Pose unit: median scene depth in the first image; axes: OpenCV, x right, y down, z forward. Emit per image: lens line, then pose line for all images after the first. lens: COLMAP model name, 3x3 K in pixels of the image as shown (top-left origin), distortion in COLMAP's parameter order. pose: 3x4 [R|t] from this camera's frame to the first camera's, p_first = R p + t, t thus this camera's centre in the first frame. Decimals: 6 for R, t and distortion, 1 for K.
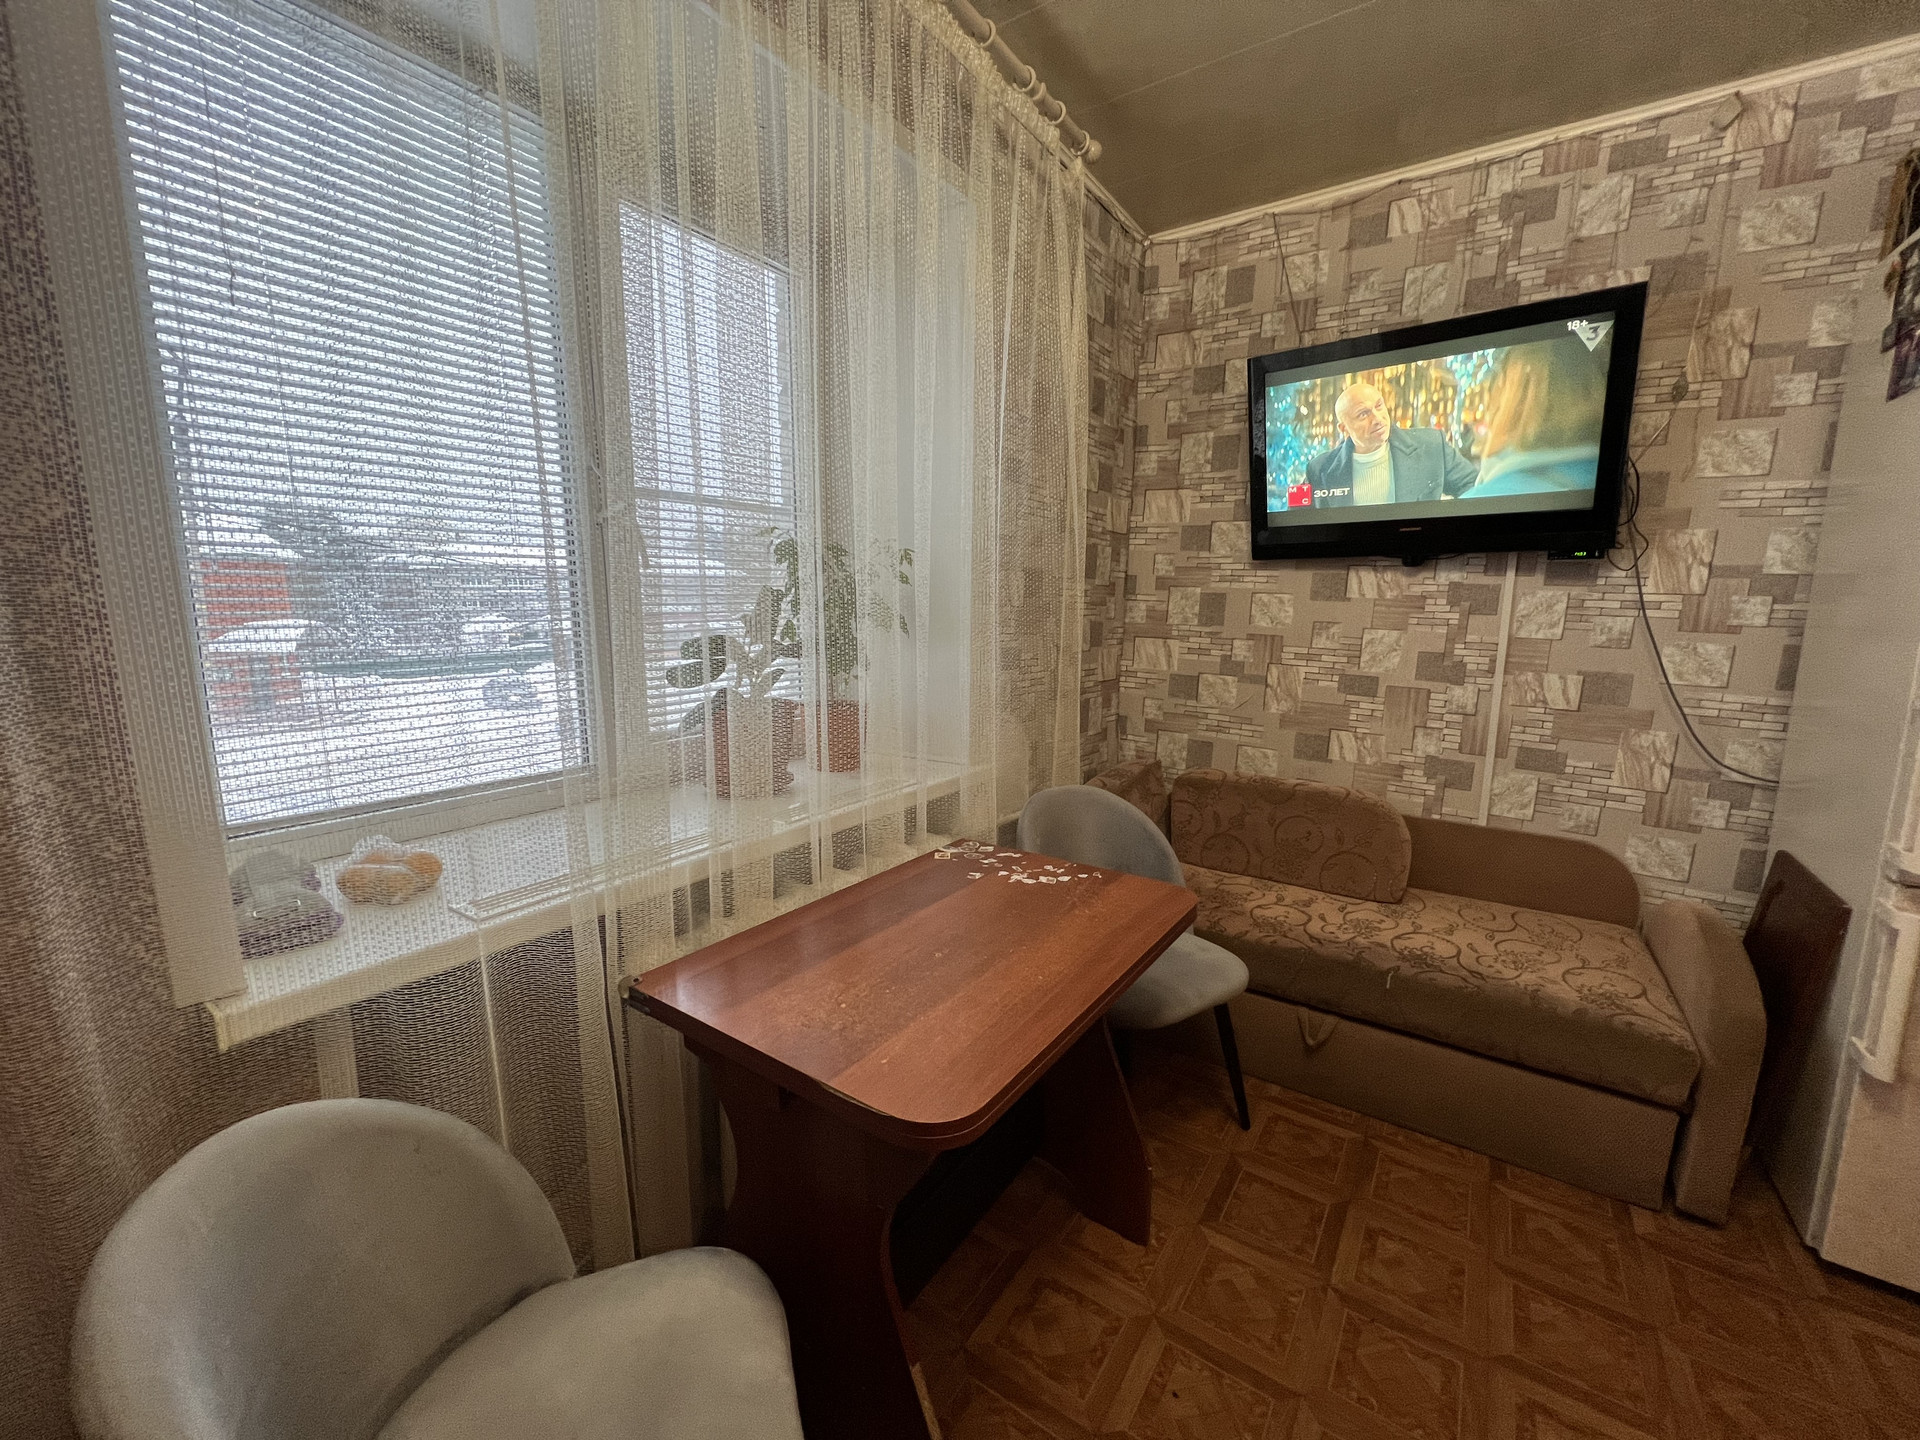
lens RADIAL K [[765.3, 0, 963.9], [0, 765.3, 715.7], [0, 0, 1]] dist [-0.000972, -0.000059]
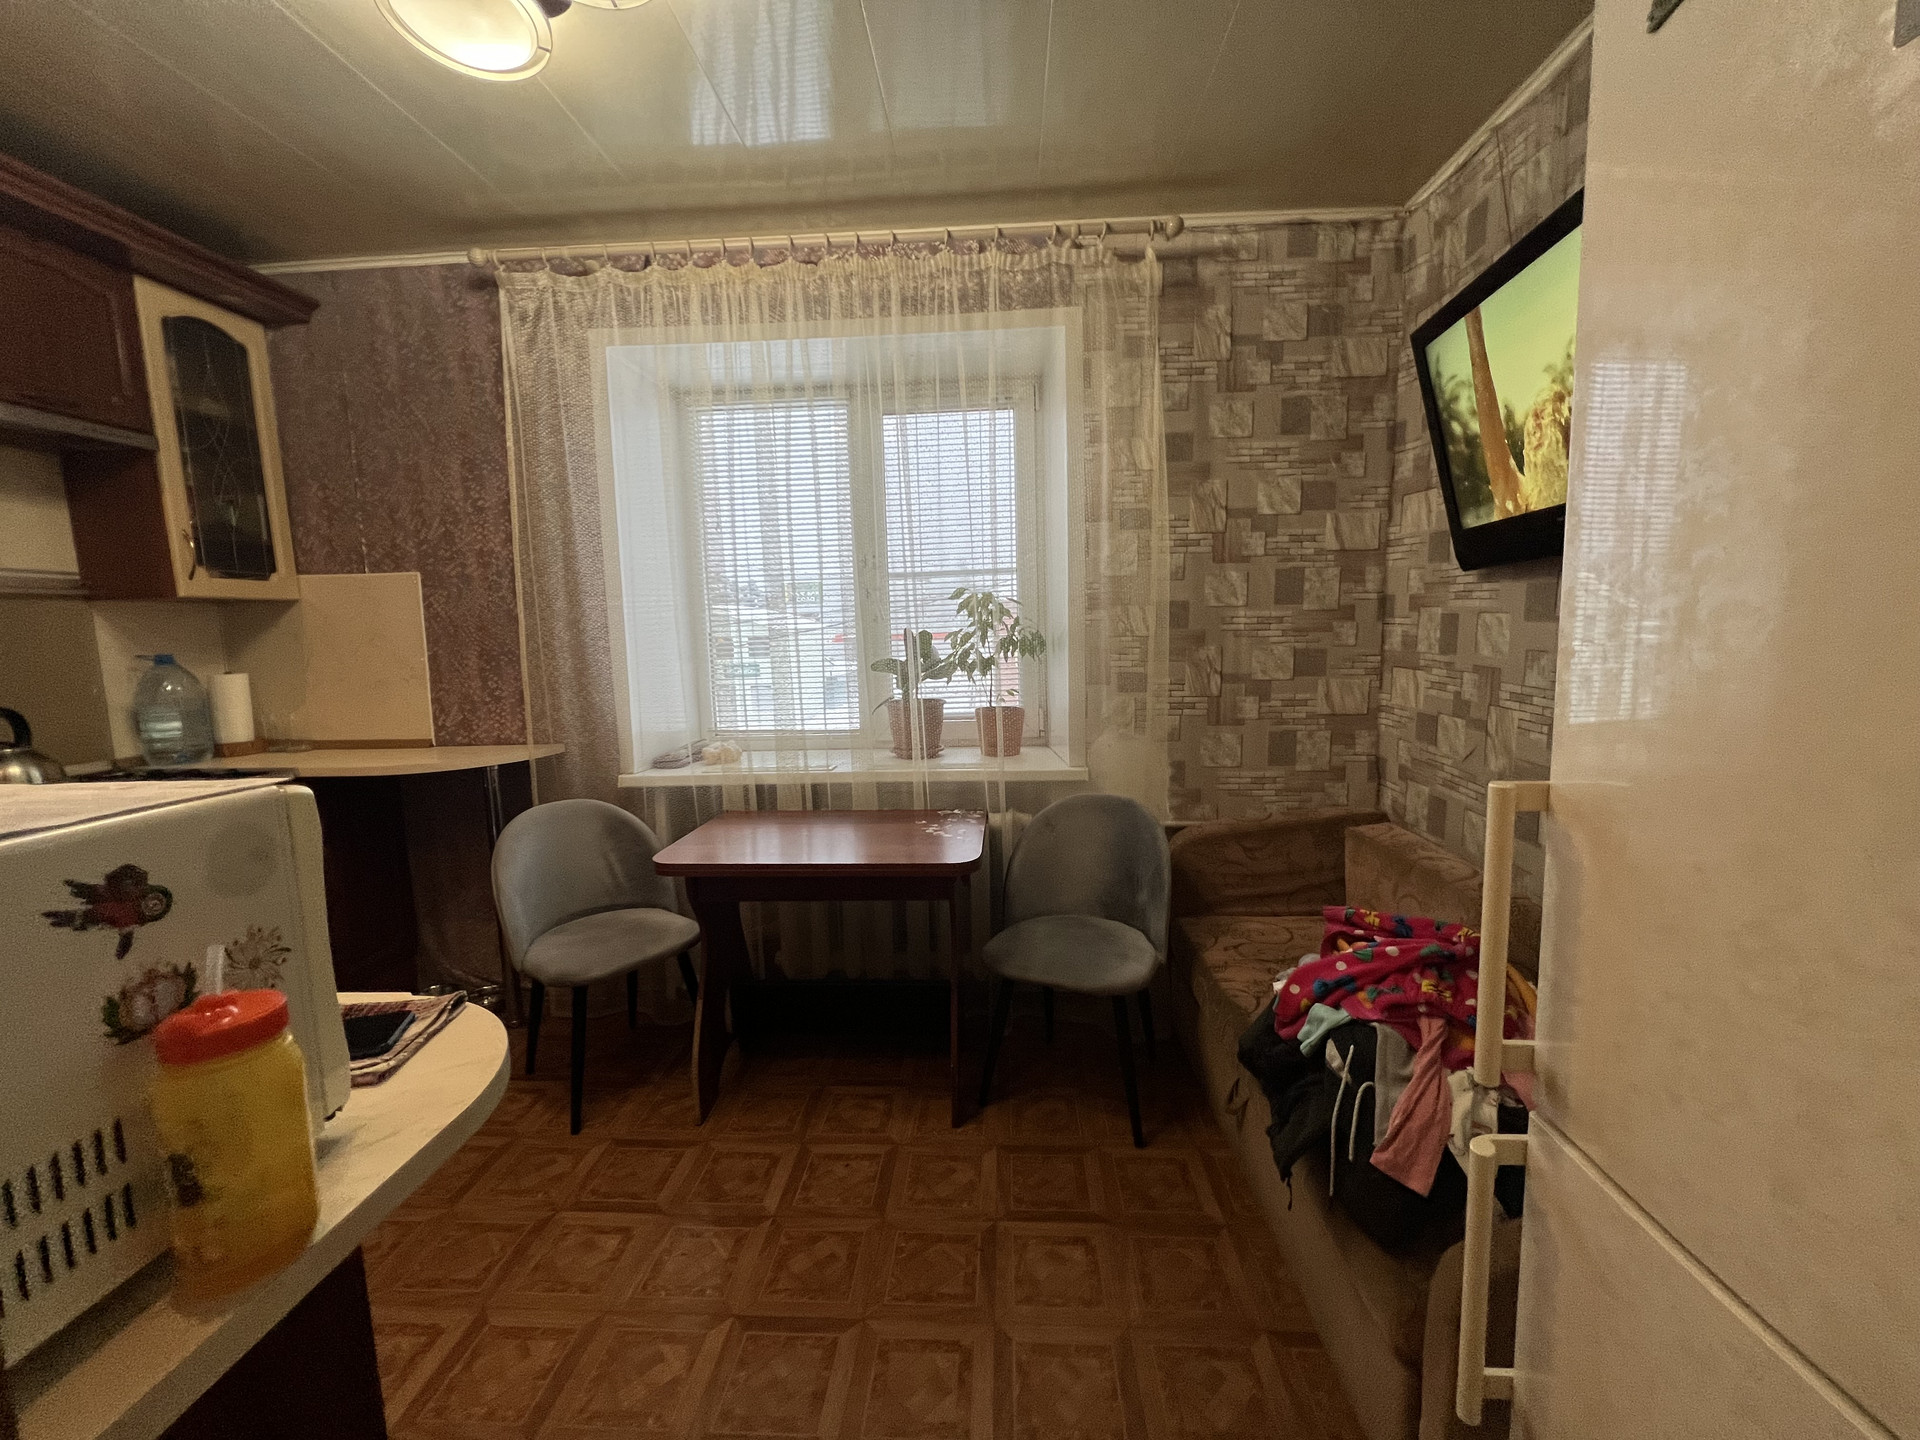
lens RADIAL K [[767.1, 0, 962.9], [0, 767.1, 716.4], [0, 0, 1]] dist [-0.001795, -0.000128]
pose [[0.530324, 0.076488, -0.844337, 0.753988], [-0.100514, 0.994570, 0.026965, -0.024279], [0.841815, 0.070567, 0.535133, 0.154351]]
